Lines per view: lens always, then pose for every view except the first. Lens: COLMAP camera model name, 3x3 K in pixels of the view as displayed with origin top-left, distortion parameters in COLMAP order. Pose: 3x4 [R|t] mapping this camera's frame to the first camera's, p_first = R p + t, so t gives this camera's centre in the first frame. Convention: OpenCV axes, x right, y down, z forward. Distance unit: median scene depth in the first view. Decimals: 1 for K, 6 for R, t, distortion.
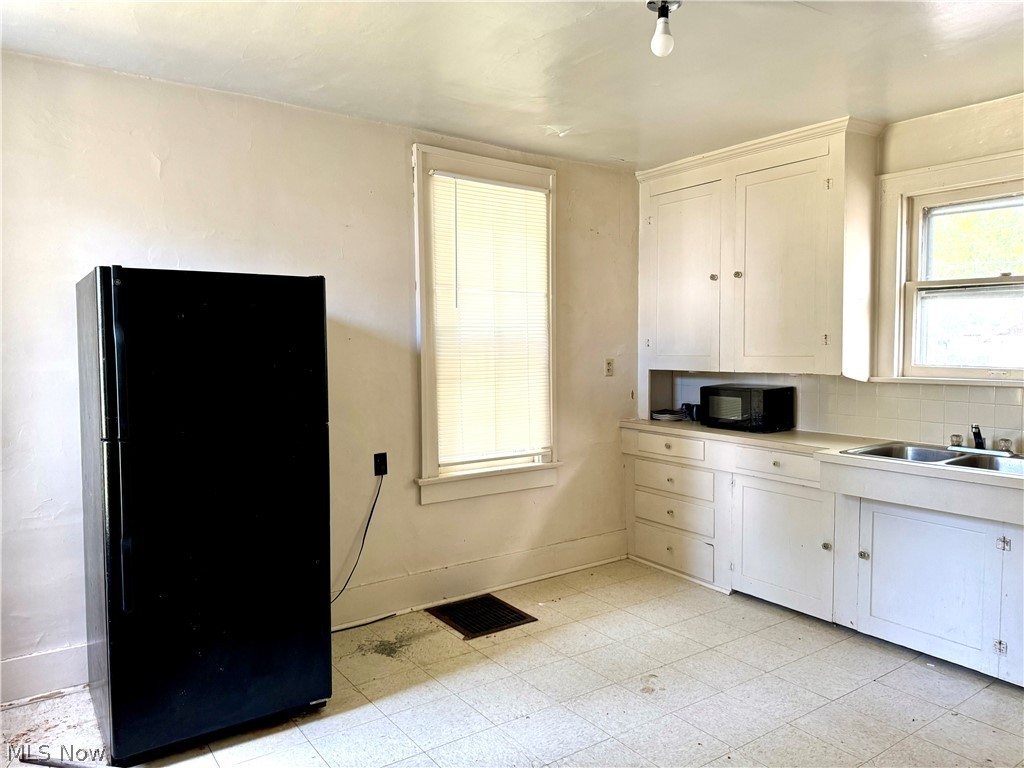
lens RADIAL K [[714.3, 0, 504.8], [0, 714.3, 406.8], [0, 0, 1]] dist [0.050832, -0.051948]
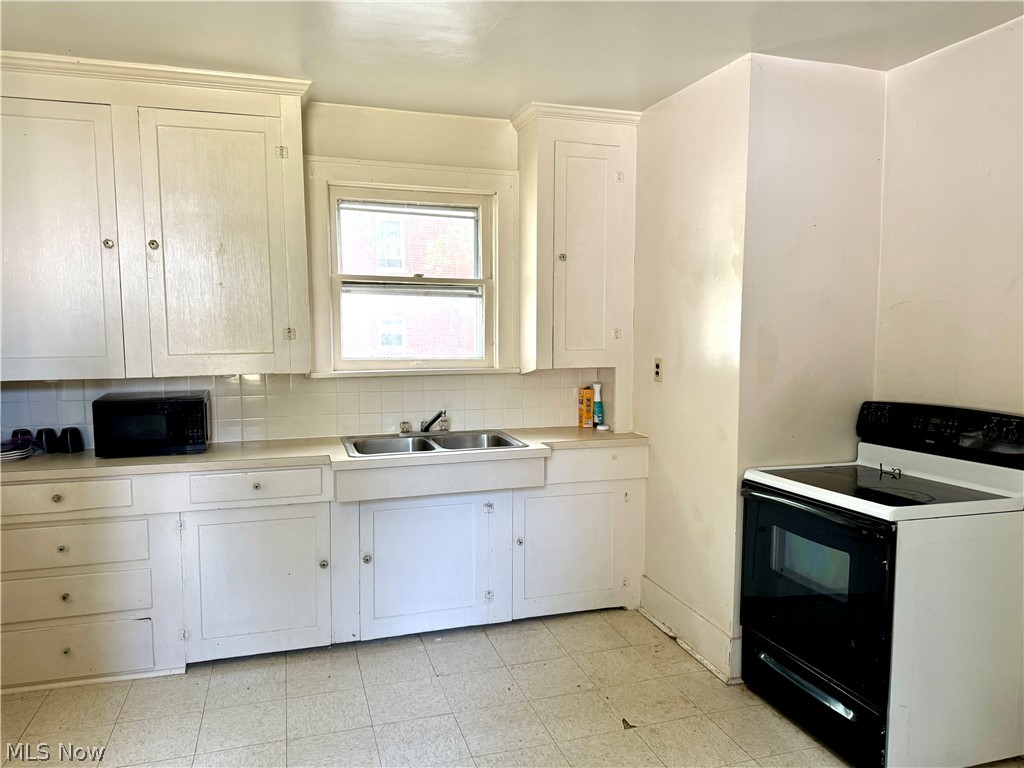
lens RADIAL K [[714.3, 0, 504.8], [0, 714.3, 406.8], [0, 0, 1]] dist [0.050832, -0.051948]
pose [[0.318185, -0.099357, 0.942808, -0.295323], [0.092071, 0.993030, 0.073576, -0.044341], [-0.943547, 0.063394, 0.325116, 0.469955]]
